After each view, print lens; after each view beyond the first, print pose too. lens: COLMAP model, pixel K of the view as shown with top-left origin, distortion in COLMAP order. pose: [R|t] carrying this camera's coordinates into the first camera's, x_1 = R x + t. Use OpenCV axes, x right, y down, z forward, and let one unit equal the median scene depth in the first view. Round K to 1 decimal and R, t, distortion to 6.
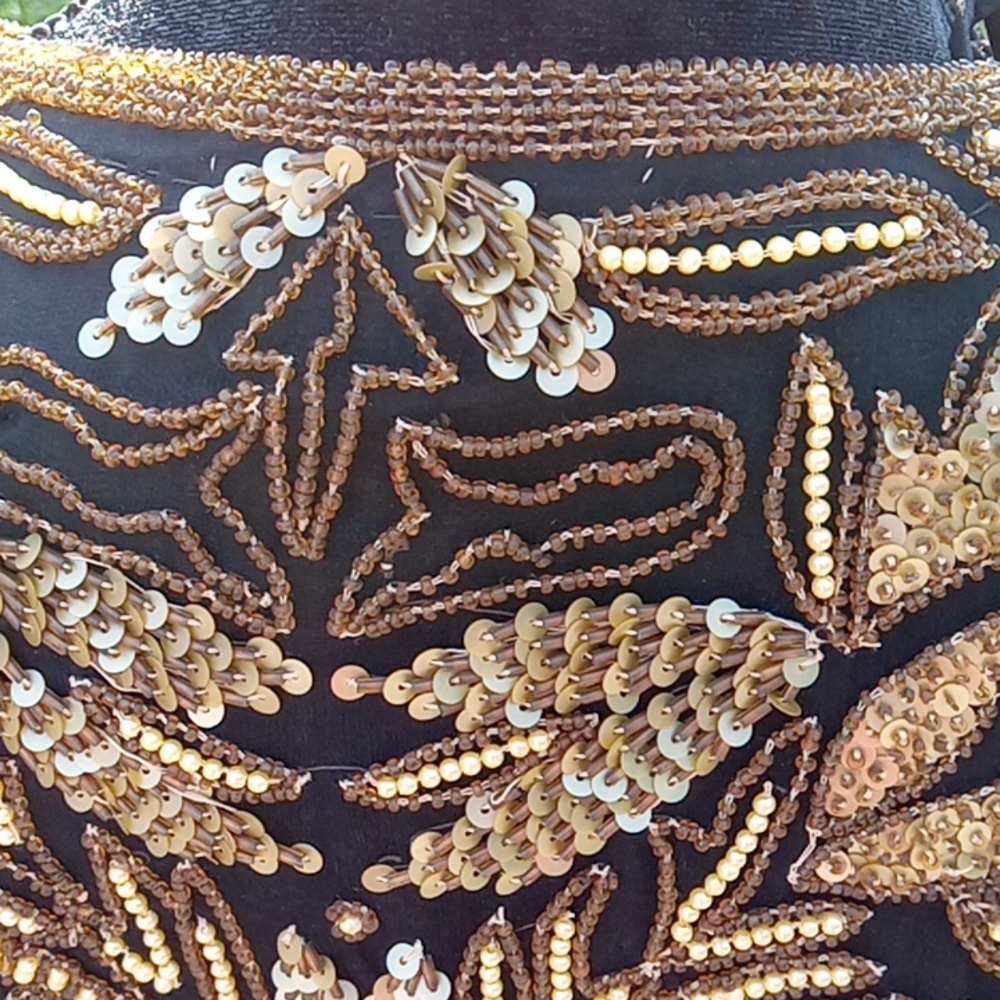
lens RADIAL K [[1634.8, 0, 500.0], [0, 1634.8, 500.0], [0, 0, 1]] dist [0.049778, -0.231760]
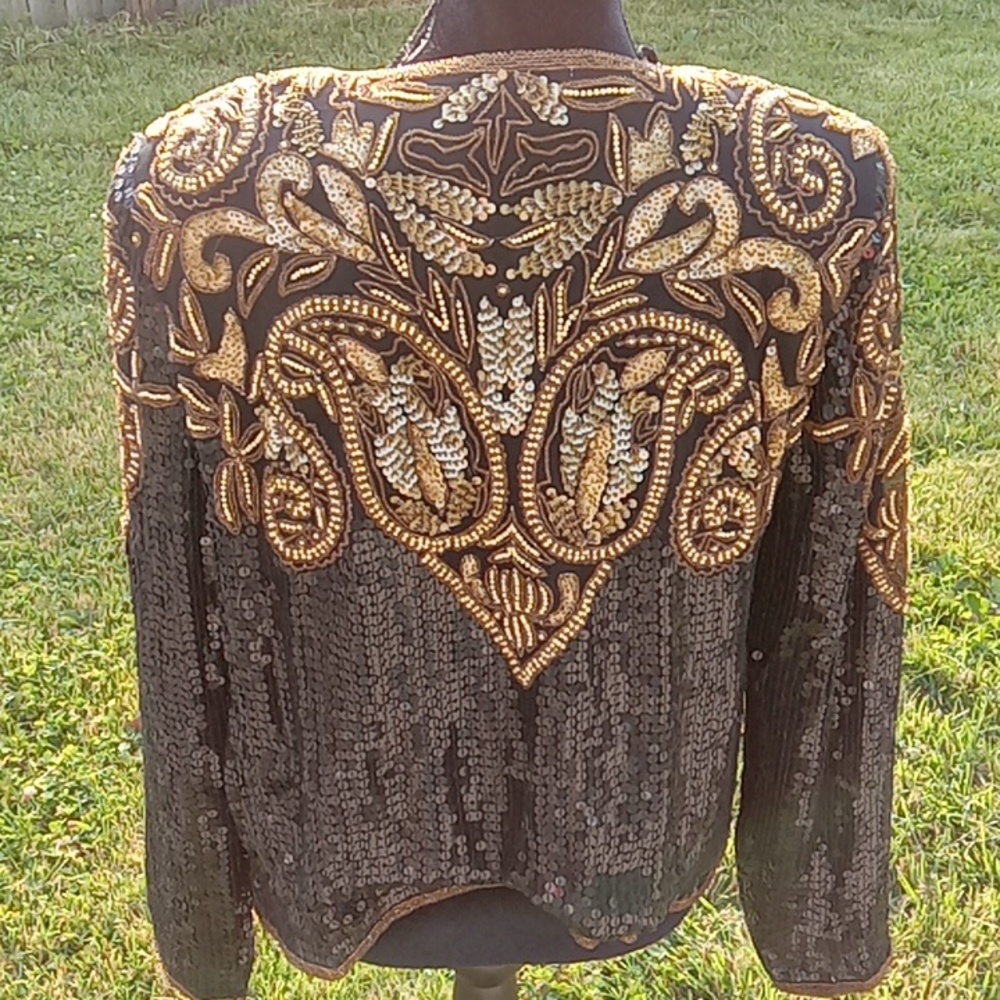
lens RADIAL K [[1634.8, 0, 500.0], [0, 1634.8, 500.0], [0, 0, 1]] dist [0.049778, -0.231760]
pose [[0.988484, -0.060214, 0.138829, -0.689942], [0.085266, 0.979548, -0.182249, 1.508059], [-0.125016, 0.191988, 0.973402, -2.681973]]
